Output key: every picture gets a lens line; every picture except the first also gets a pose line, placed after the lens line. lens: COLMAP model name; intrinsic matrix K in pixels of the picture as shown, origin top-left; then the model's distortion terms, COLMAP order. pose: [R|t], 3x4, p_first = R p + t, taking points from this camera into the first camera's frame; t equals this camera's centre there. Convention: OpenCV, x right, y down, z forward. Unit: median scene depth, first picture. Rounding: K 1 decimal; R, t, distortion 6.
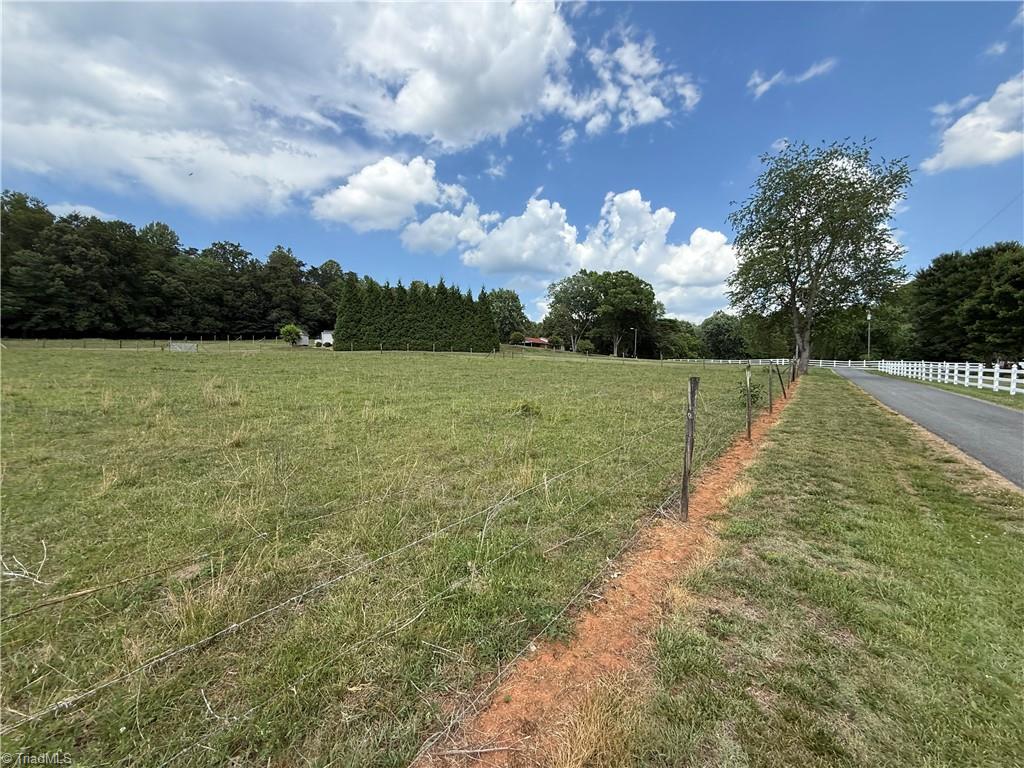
lens RADIAL K [[408.9, 0, 510.0], [0, 408.9, 383.1], [0, 0, 1]] dist [-0.000245, -0.000112]
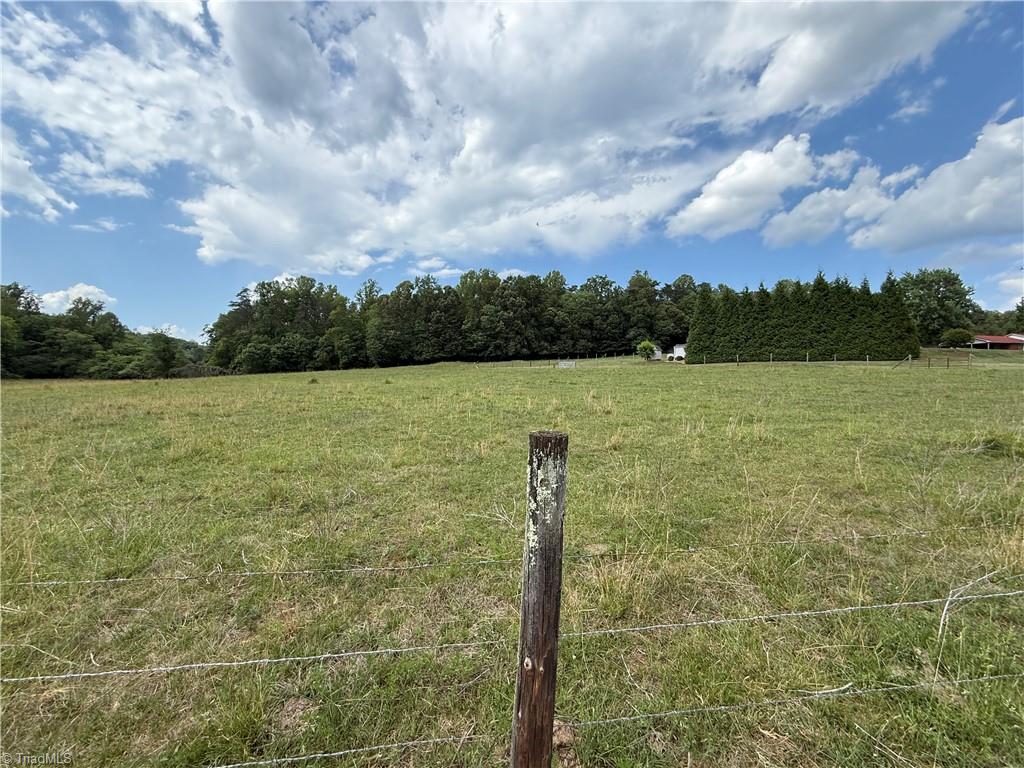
lens RADIAL K [[408.9, 0, 509.3], [0, 408.9, 384.9], [0, 0, 1]] dist [-0.000245, -0.000112]
pose [[0.690481, 0.008191, -0.723304, -0.003870], [-0.028454, 0.999469, -0.015845, -0.000172], [0.722791, 0.031522, 0.690347, -0.002513]]
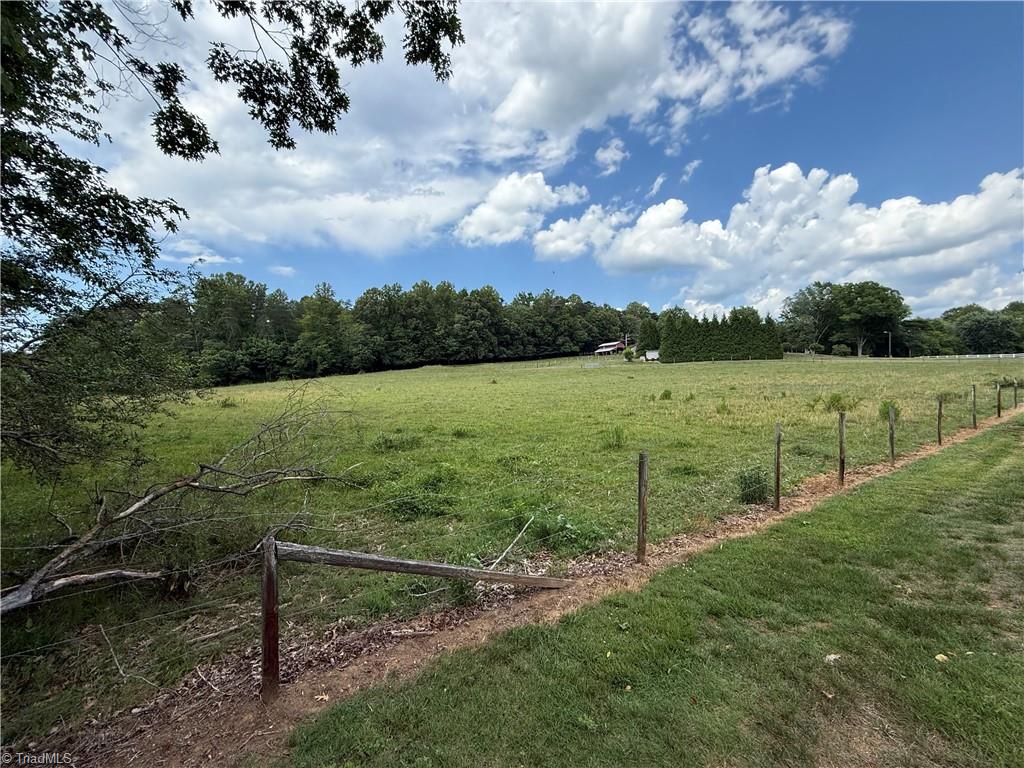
lens RADIAL K [[408.9, 0, 486.3], [0, 408.9, 370.8], [0, 0, 1]] dist [-0.000245, -0.000112]
pose [[0.942335, -0.042292, -0.331988, -0.530925], [0.026038, 0.998241, -0.053259, 0.011048], [0.333656, 0.041544, 0.941779, -0.627290]]
